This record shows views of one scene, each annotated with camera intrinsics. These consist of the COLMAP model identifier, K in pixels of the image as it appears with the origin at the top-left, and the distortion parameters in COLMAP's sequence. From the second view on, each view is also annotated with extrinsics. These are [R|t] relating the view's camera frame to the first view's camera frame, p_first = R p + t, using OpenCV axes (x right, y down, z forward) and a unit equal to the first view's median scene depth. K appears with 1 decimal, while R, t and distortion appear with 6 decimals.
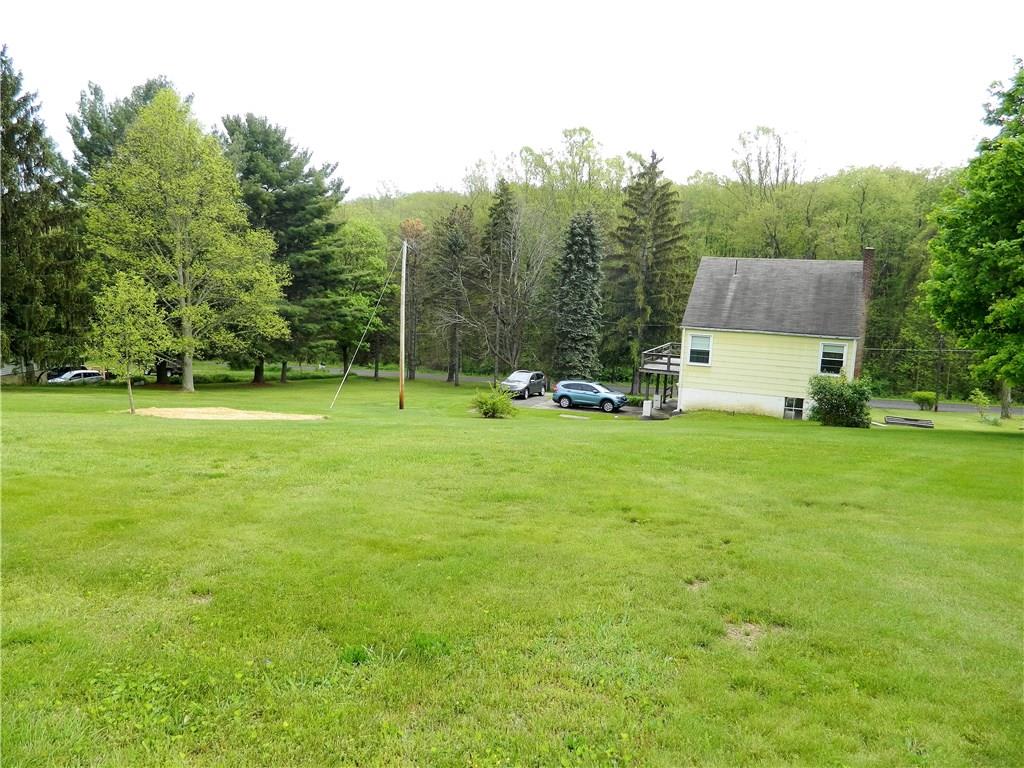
lens RADIAL K [[758.5, 0, 512.6], [0, 758.5, 384.5], [0, 0, 1]] dist [0.005370, 0.000875]
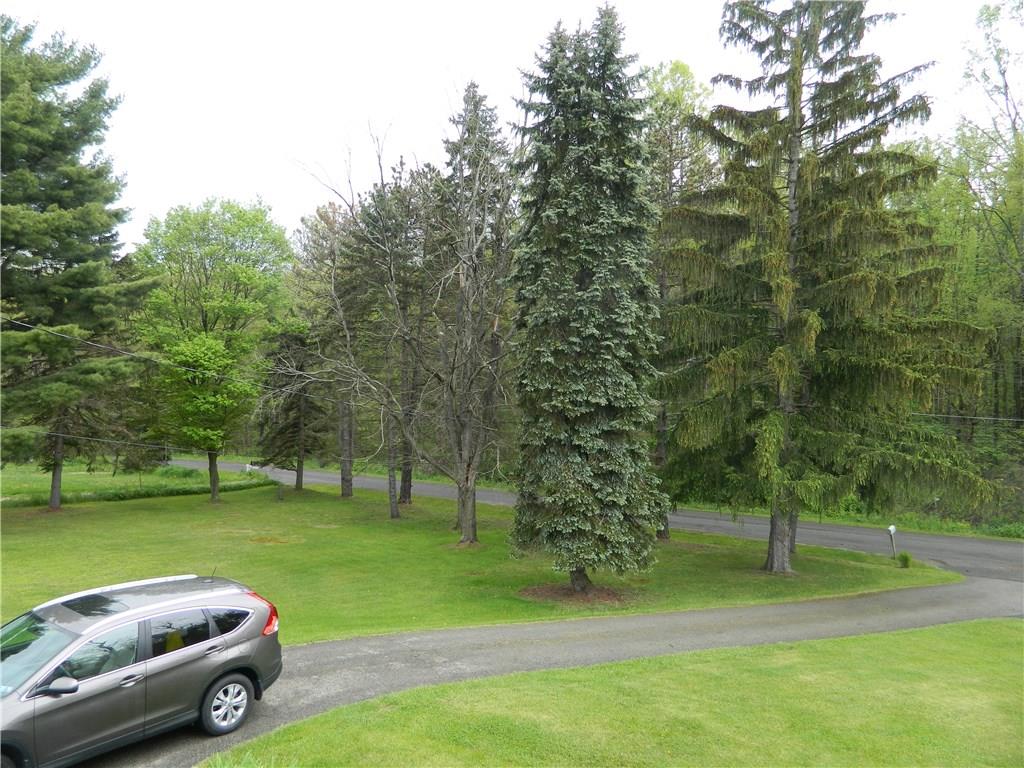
lens RADIAL K [[758.5, 0, 510.5], [0, 758.5, 385.6], [0, 0, 1]] dist [0.005370, 0.000875]
pose [[0.983750, -0.017734, -0.178663, 0.112908], [-0.001778, 0.994099, -0.108464, -0.037834], [0.179532, 0.107019, 0.977914, 0.677964]]
